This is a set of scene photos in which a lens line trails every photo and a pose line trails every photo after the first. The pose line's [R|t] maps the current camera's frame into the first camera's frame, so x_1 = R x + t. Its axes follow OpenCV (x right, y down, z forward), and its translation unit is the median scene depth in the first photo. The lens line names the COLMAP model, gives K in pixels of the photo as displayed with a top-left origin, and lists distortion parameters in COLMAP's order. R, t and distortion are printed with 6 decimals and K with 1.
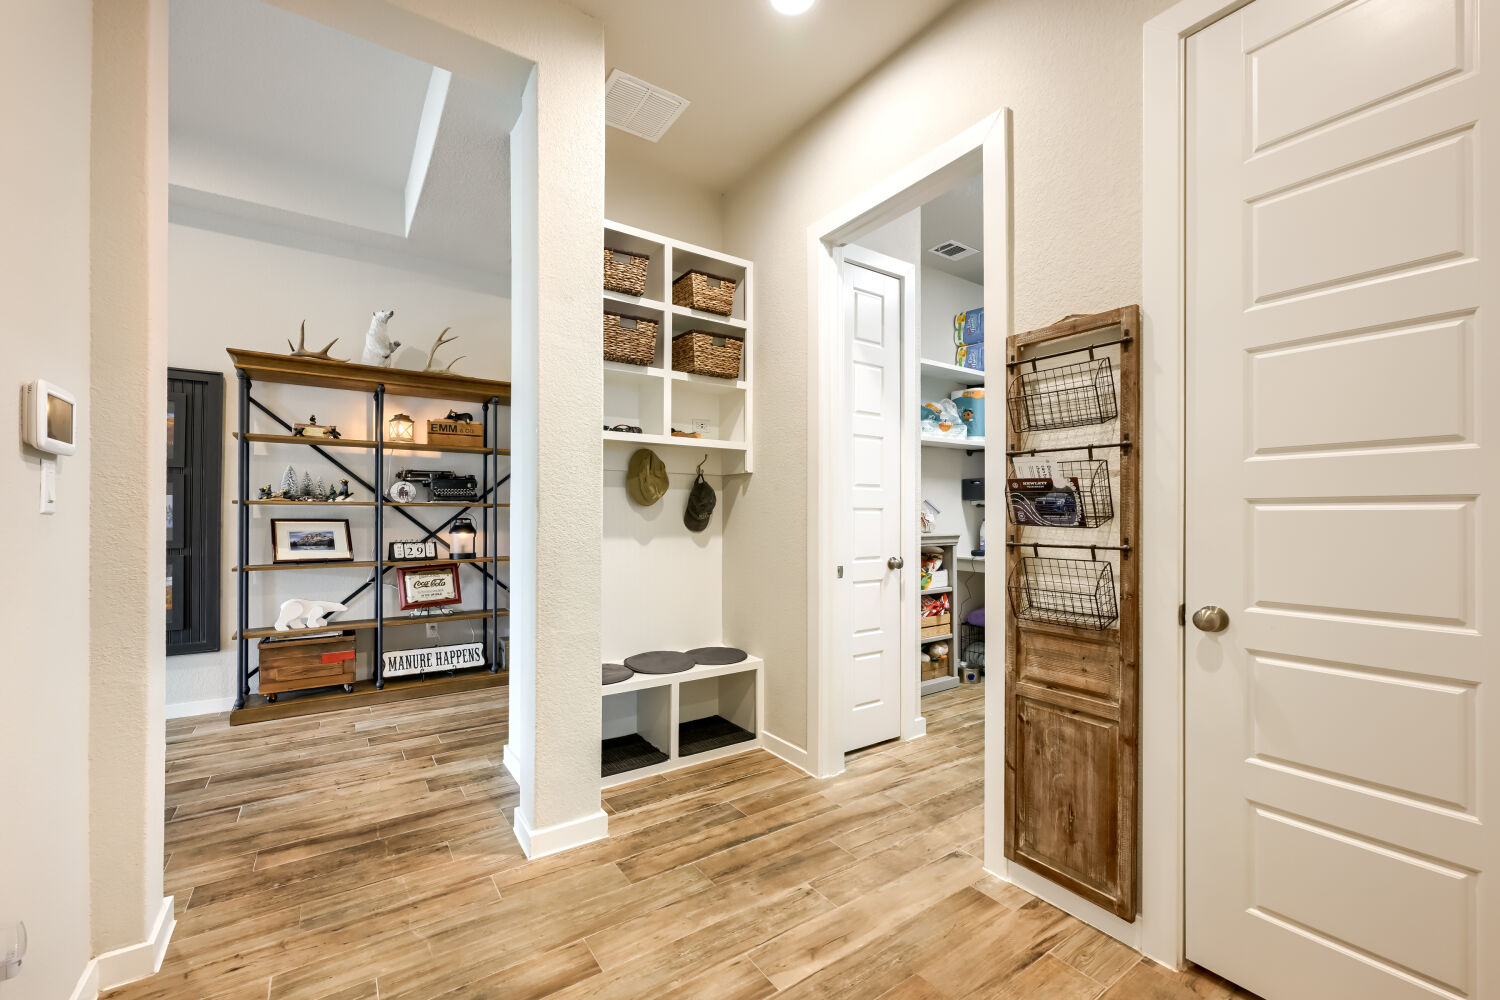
lens RADIAL K [[618.3, 0, 755.9], [0, 618.3, 511.5], [0, 0, 1]] dist [-0.001168, -0.000481]
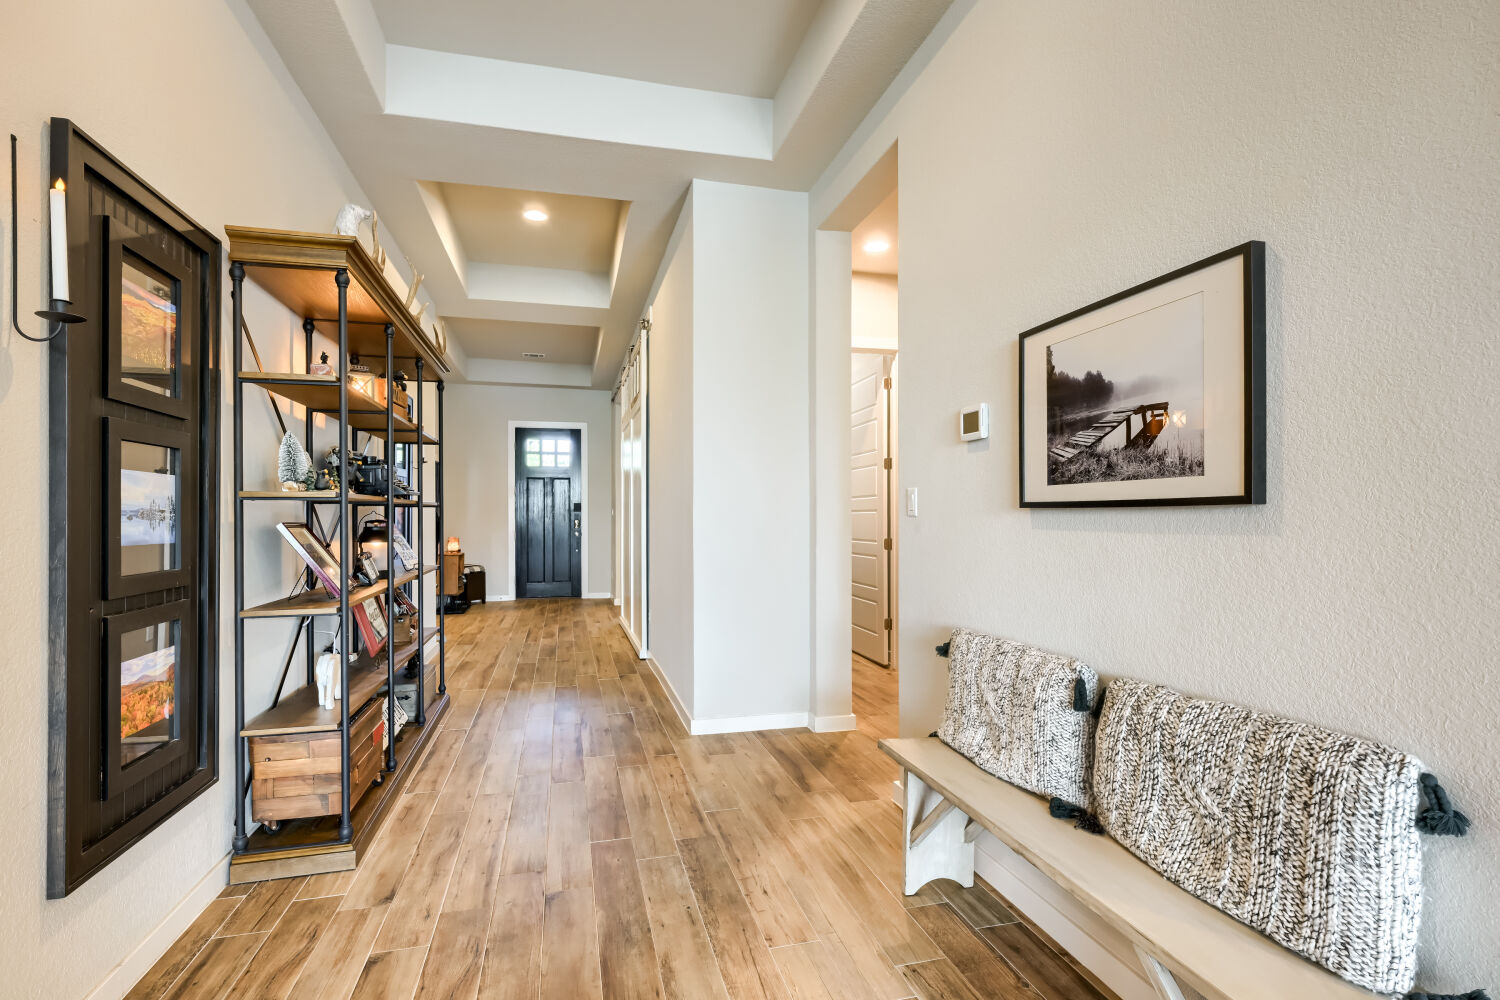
lens RADIAL K [[713.0, 0, 750.9], [0, 713.0, 527.4], [0, 0, 1]] dist [-0.010596, -0.000353]
pose [[0.330795, -0.021058, 0.943468, -1.799245], [-0.006155, 0.999682, 0.024470, -0.014540], [-0.943683, -0.013902, 0.330560, 0.522686]]
